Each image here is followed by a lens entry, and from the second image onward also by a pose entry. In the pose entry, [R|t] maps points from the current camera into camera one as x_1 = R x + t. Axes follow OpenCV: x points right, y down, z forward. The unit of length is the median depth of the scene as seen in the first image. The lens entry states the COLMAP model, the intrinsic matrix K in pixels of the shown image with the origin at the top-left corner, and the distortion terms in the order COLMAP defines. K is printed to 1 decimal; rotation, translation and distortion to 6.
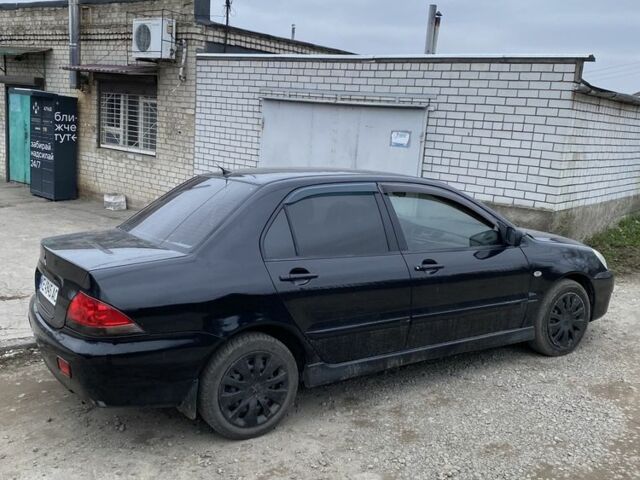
lens RADIAL K [[641.4, 0, 316.0], [0, 641.4, 236.9], [0, 0, 1]] dist [0.106582, -0.264246]
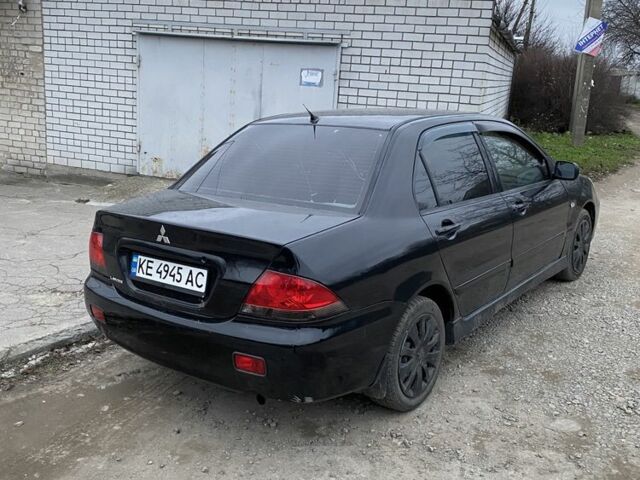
lens RADIAL K [[641.4, 0, 316.0], [0, 641.4, 236.9], [0, 0, 1]] dist [0.106582, -0.264246]
pose [[0.939176, -0.096993, 0.329455, -0.209082], [0.067238, 0.992656, 0.100565, -0.013139], [-0.336789, -0.072296, 0.938800, 0.081619]]
